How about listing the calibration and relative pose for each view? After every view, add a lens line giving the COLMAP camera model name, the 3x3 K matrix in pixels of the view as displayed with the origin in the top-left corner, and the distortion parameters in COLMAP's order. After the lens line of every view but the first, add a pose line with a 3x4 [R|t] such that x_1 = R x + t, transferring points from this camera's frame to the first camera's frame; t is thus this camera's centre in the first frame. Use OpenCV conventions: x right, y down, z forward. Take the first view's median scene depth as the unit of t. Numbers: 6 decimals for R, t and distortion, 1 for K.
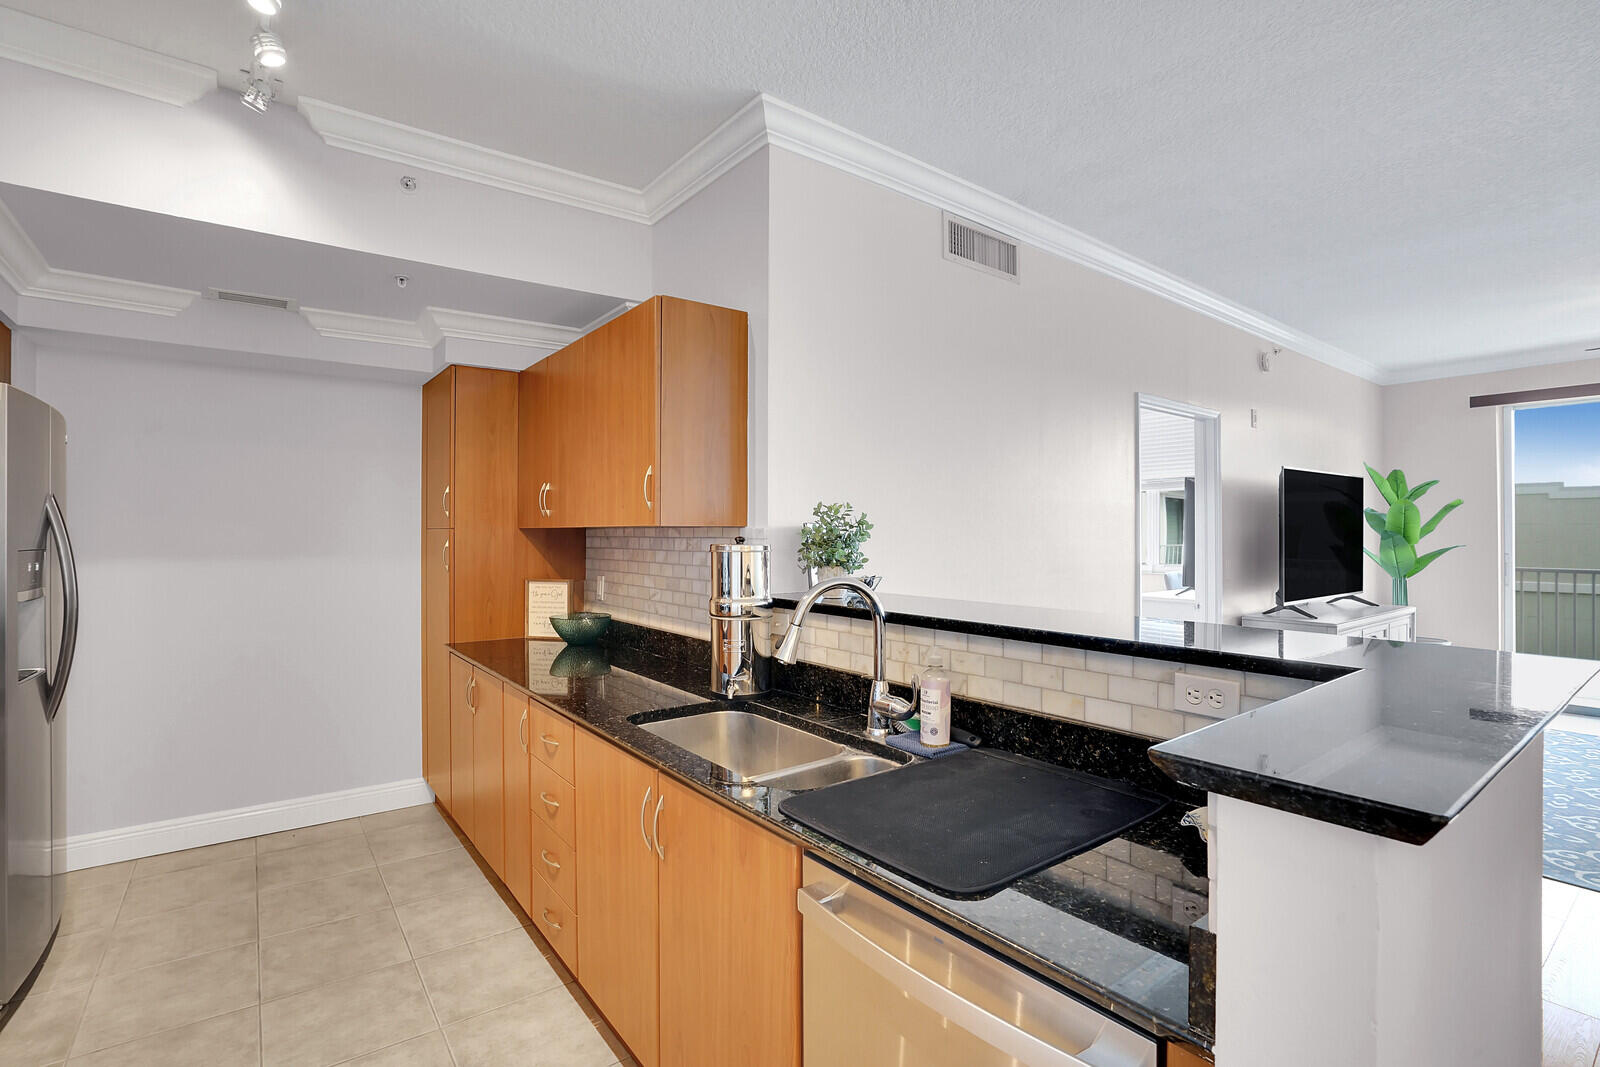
lens RADIAL K [[755.5, 0, 800.0], [0, 755.5, 533.5], [0, 0, 1]] dist [-0.040336, 0.000174]
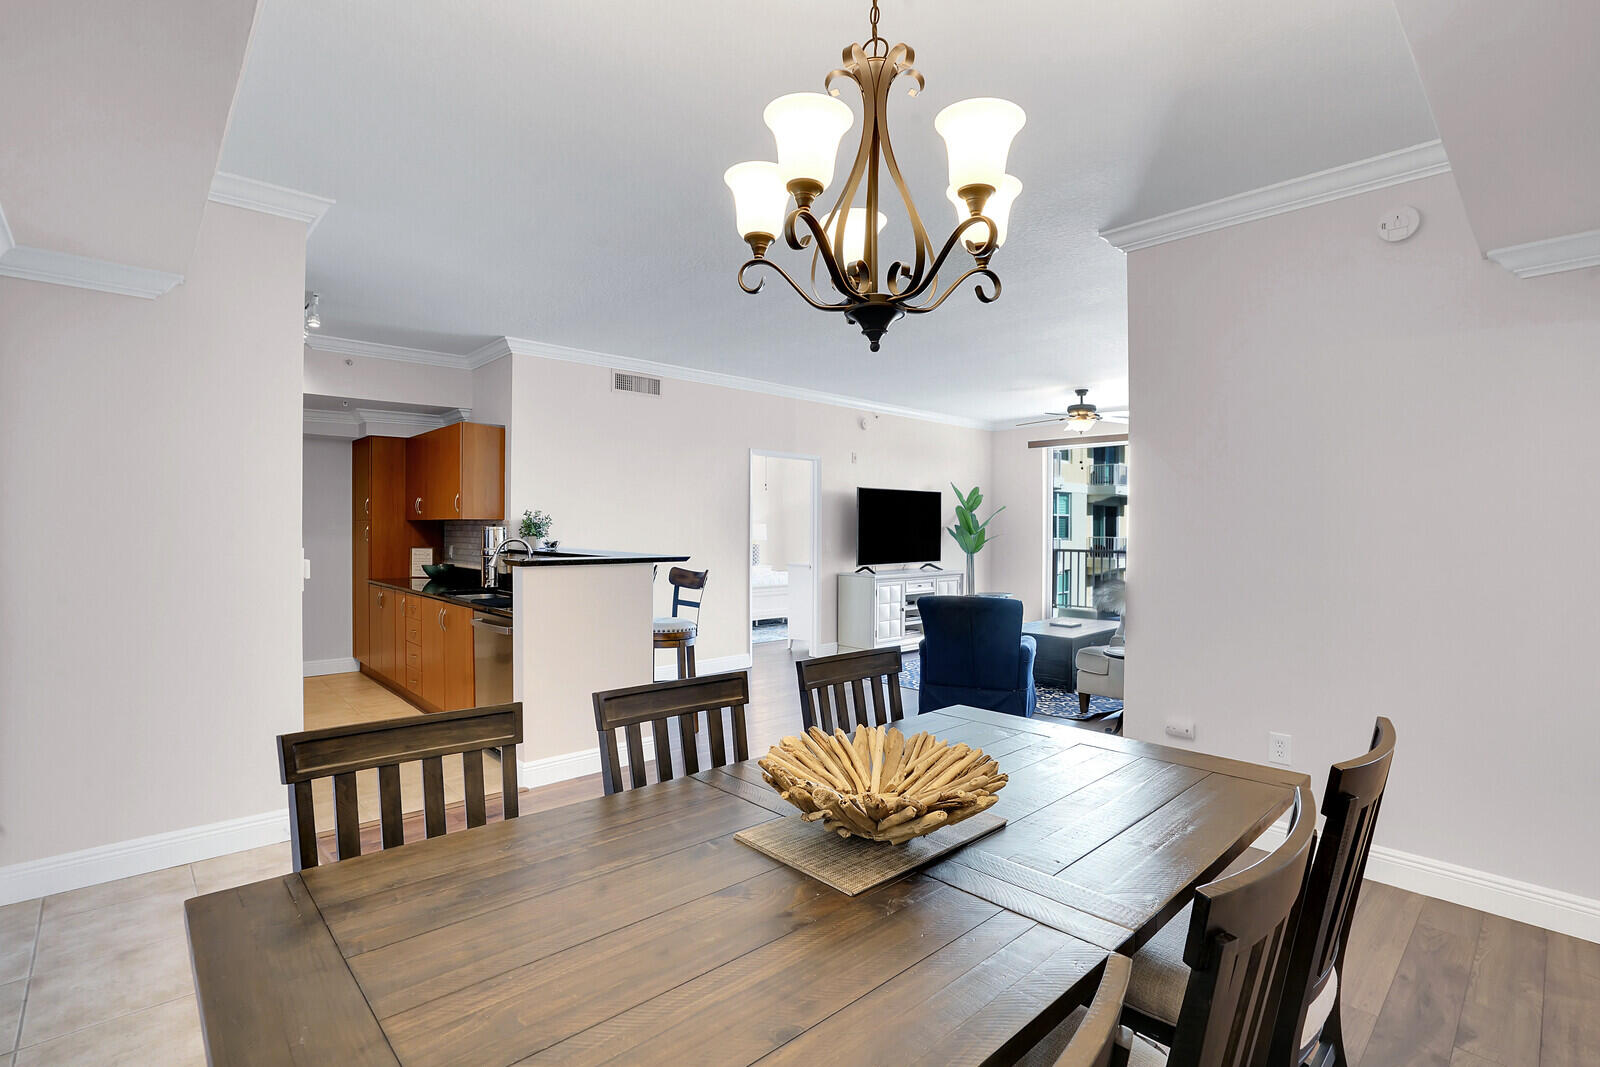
lens RADIAL K [[730.6, 0, 760.5], [0, 730.6, 540.5], [0, 0, 1]] dist [-0.000004, 0.000071]
pose [[0.998014, 0.002373, 0.062942, 0.422493], [-0.003409, 0.999861, 0.016348, 0.011231], [-0.062894, -0.016530, 0.997883, -0.946703]]
